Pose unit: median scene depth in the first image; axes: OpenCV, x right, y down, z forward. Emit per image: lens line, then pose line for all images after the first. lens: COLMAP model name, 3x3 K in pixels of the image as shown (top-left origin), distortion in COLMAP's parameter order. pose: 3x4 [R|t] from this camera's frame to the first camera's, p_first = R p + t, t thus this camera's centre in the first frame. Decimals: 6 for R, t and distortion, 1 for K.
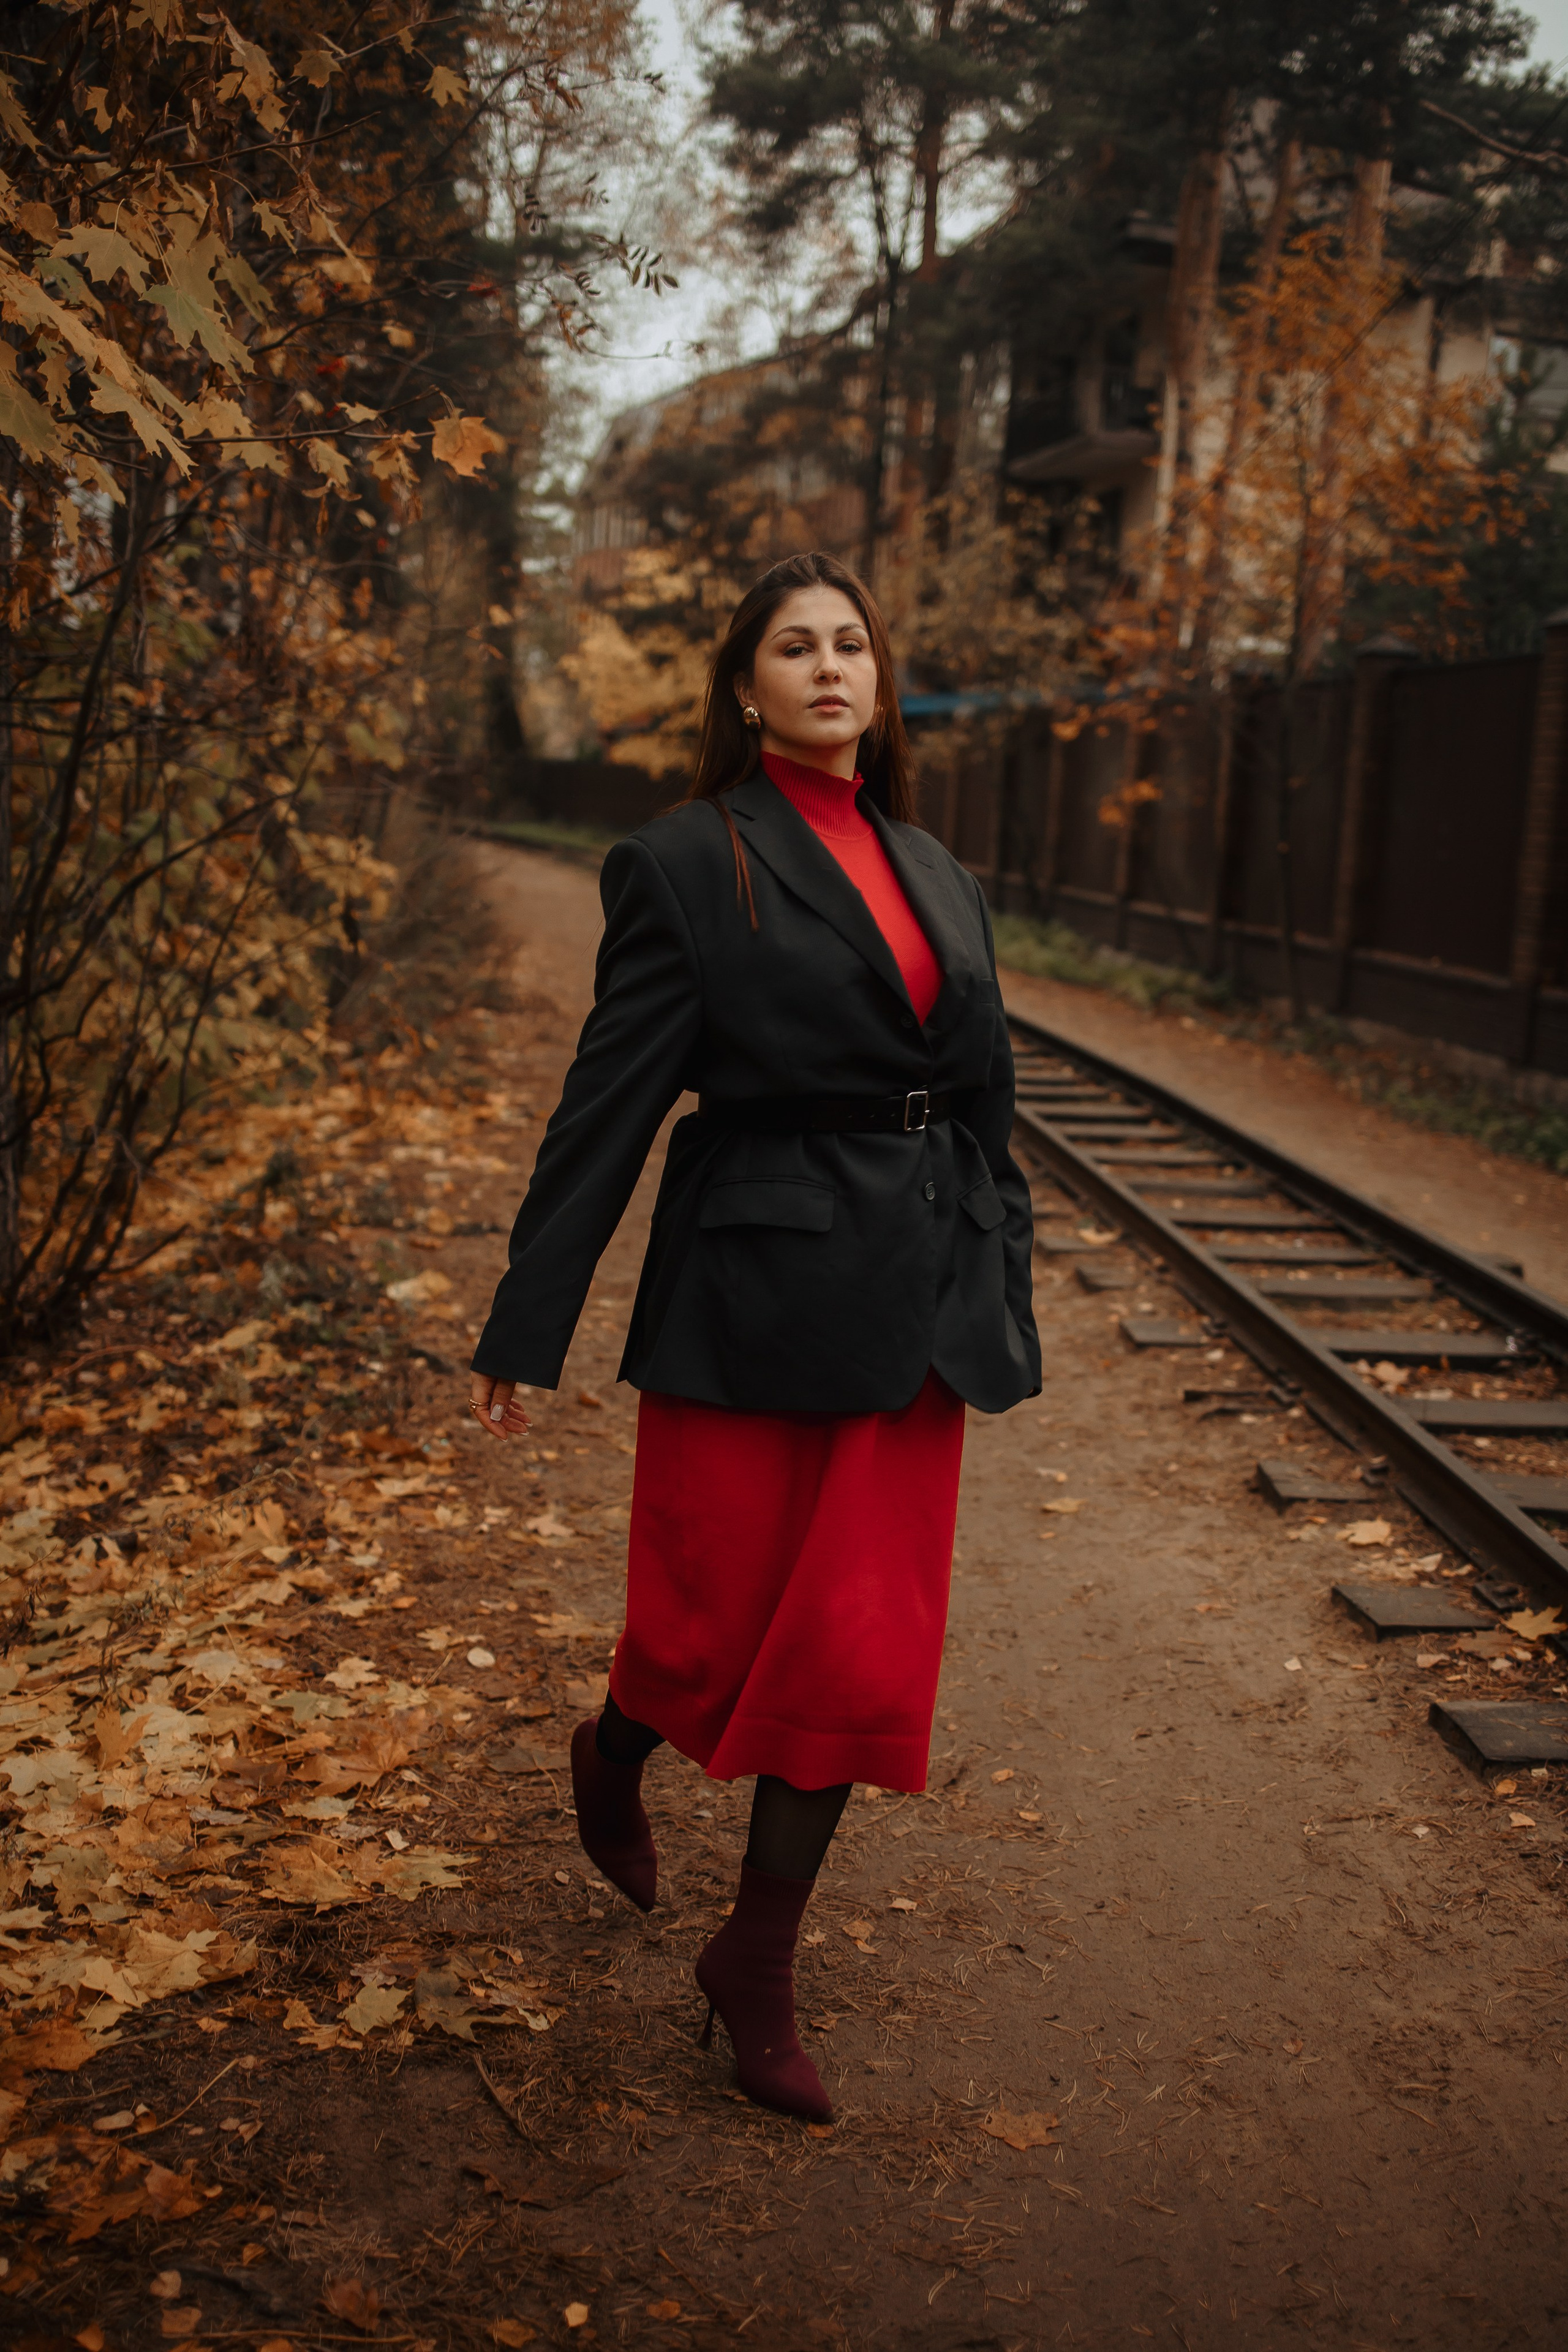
lens RADIAL K [[2362.8, 0, 731.2], [0, 2362.8, 1221.8], [0, 0, 1]] dist [-0.015504, -0.021891]
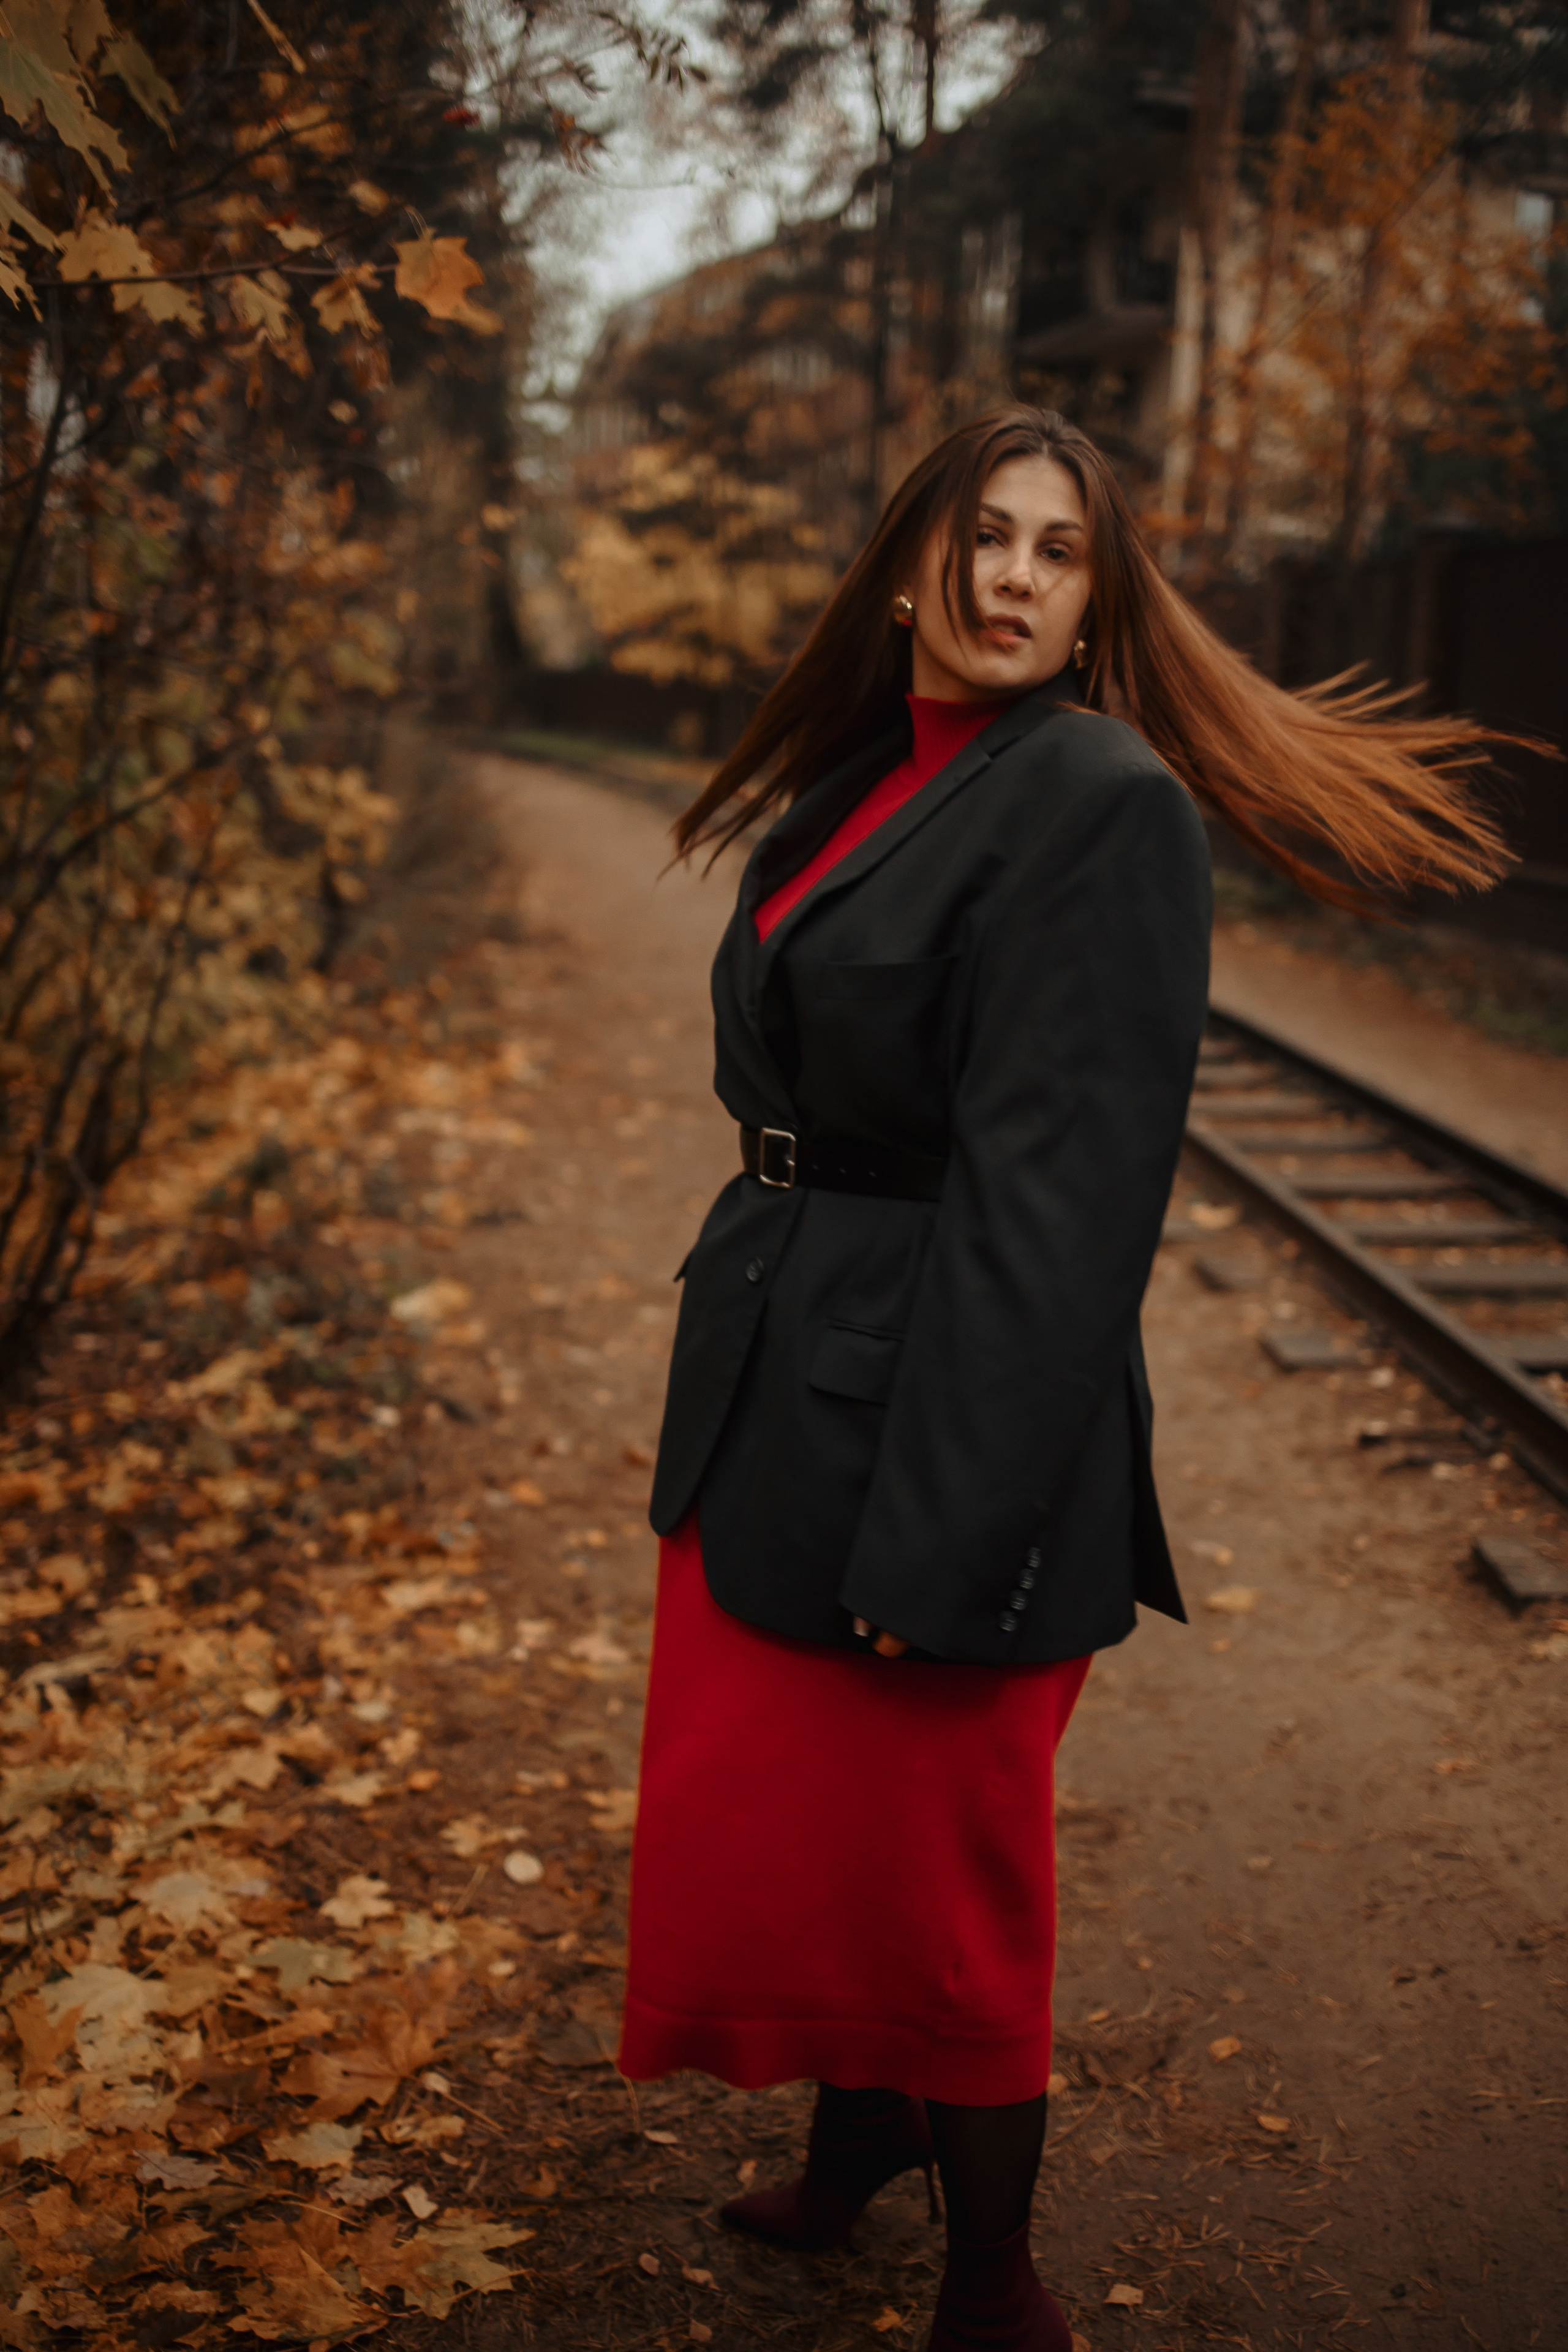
lens RADIAL K [[2372.1, 0, 755.6], [0, 2372.1, 1173.6], [0, 0, 1]] dist [-0.017815, 0.015914]
pose [[0.999460, -0.032768, 0.002367, -0.009346], [0.032712, 0.999252, 0.020610, -0.022256], [-0.003041, -0.020522, 0.999785, 0.088261]]
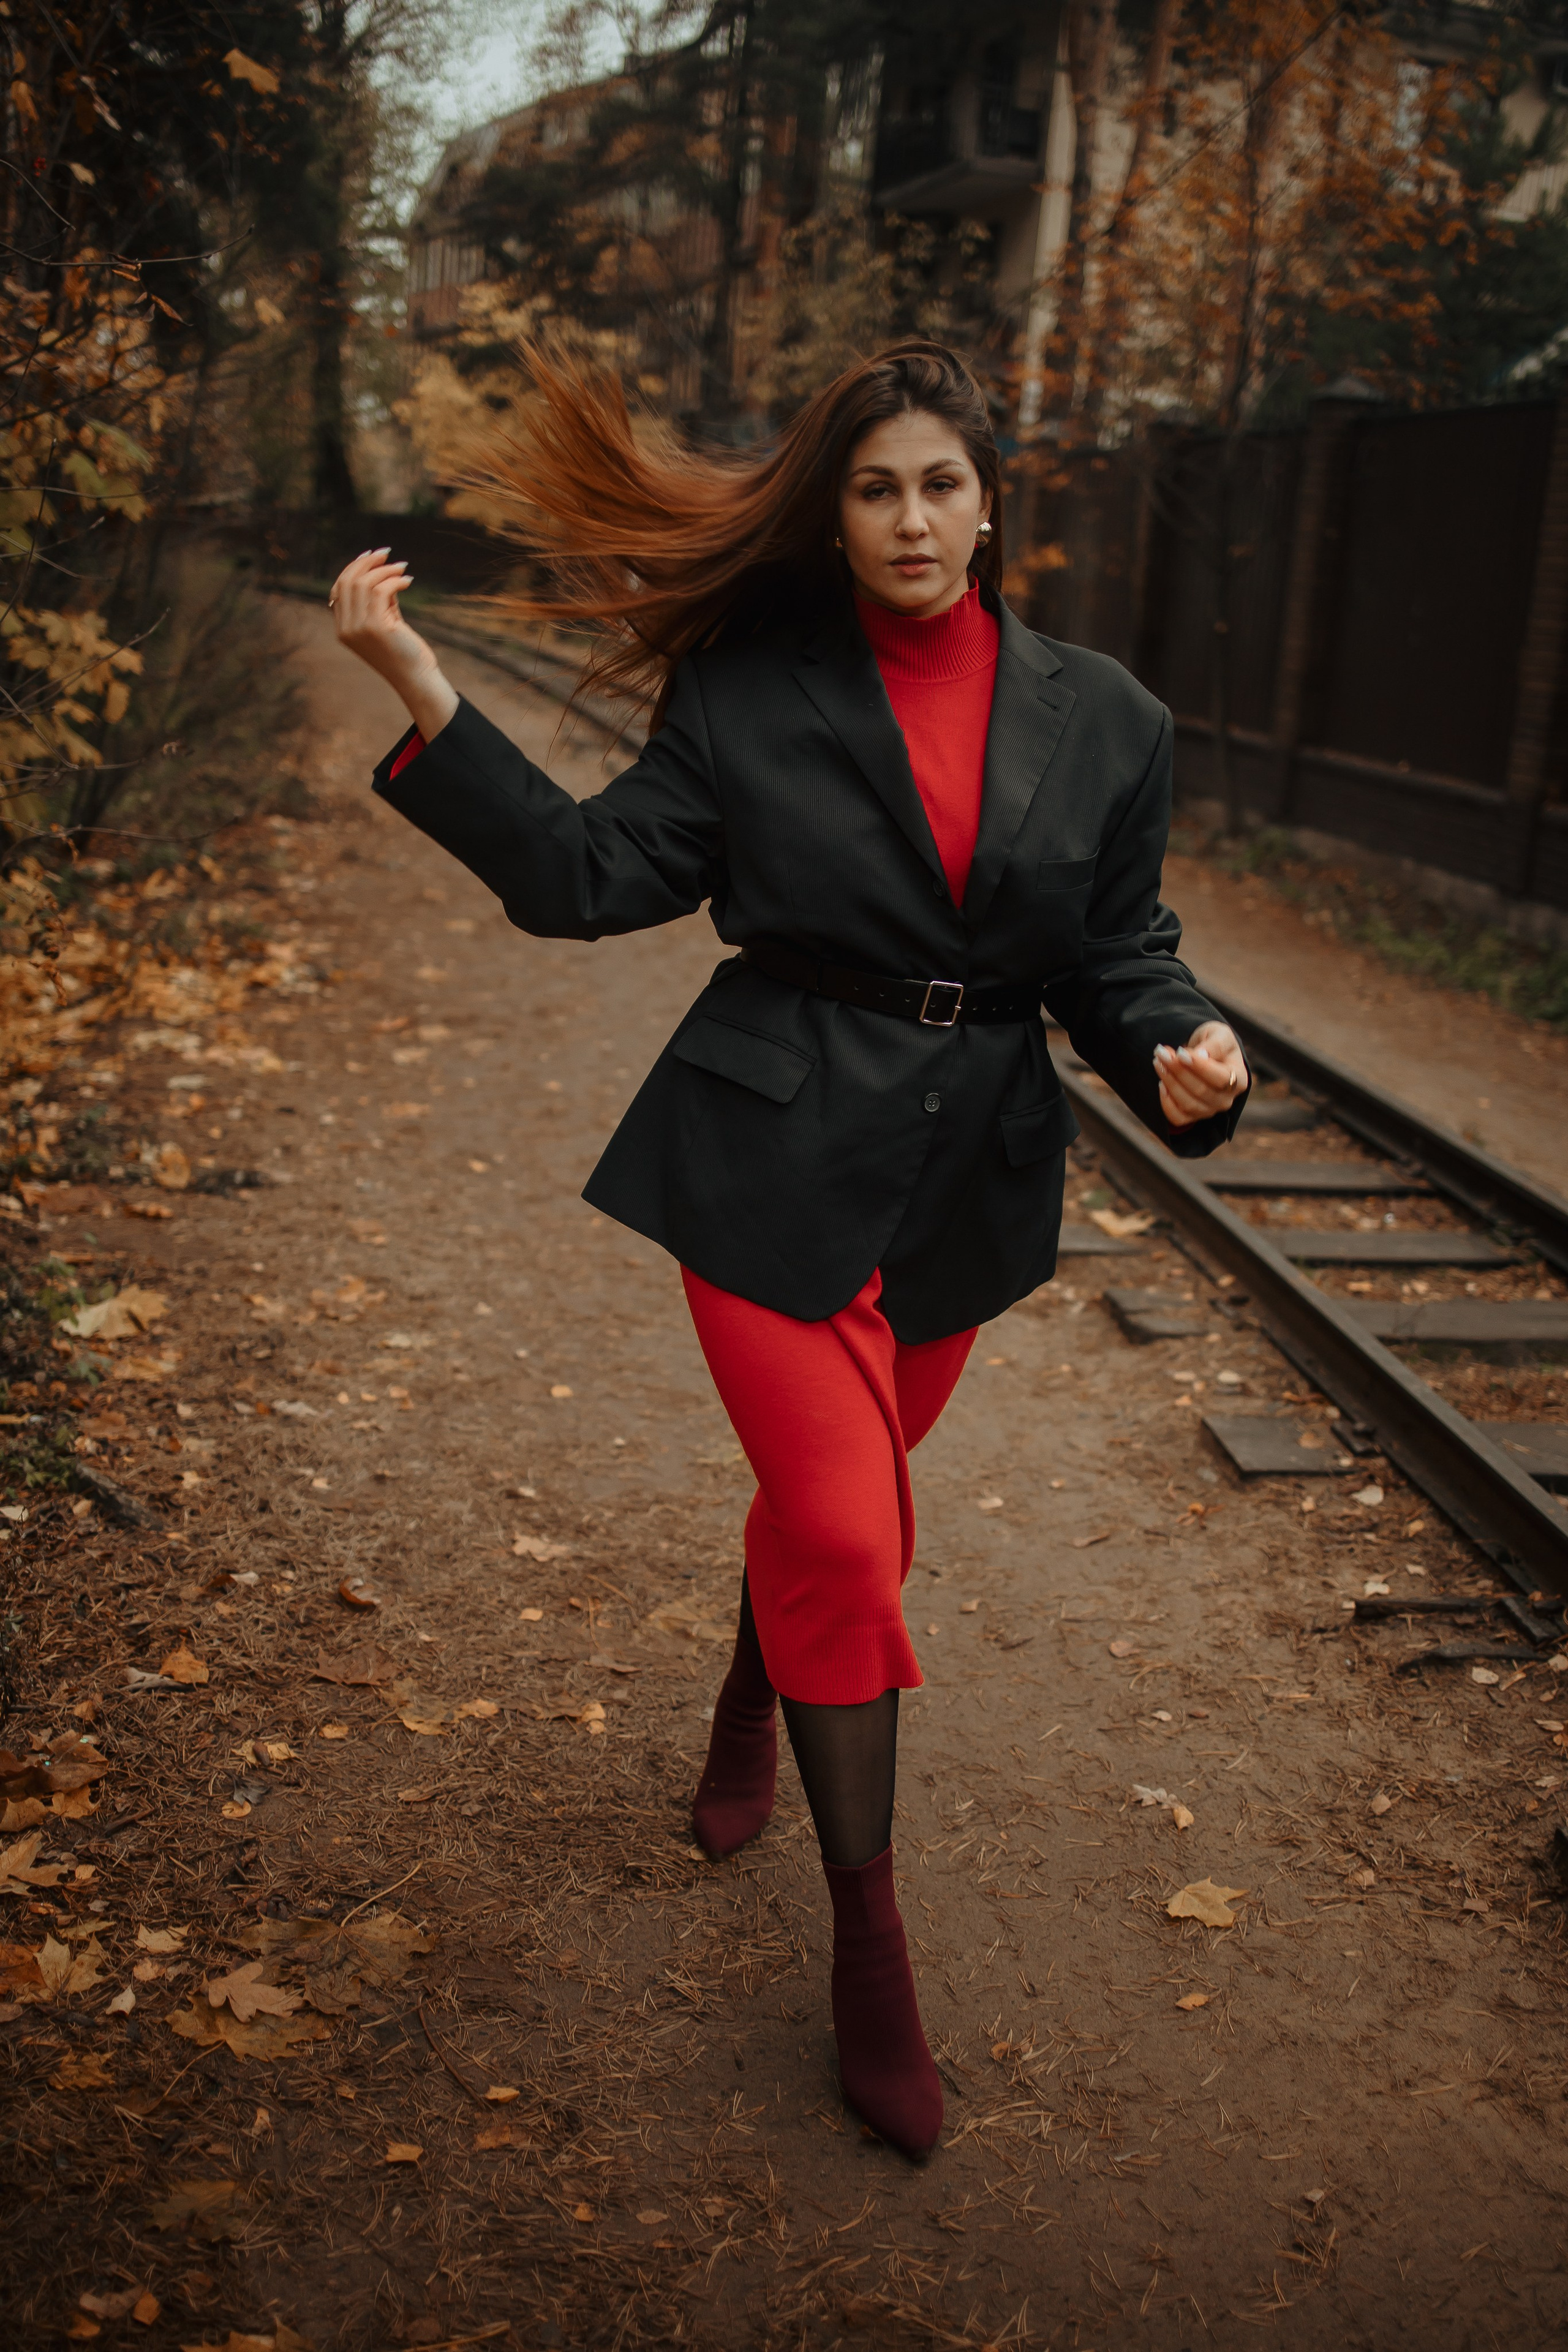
lens RADIAL K [[2351.2, 0, 784.6], [0, 2351.2, 1184.0], [0, 0, 1]] dist [-0.058680, 0.024818]
pose [[0.996236, -0.010097, 0.086096, -0.000798], [0.002814, 0.996436, 0.084301, -0.043088], [-0.086640, -0.083741, 0.992714, 0.224234]]
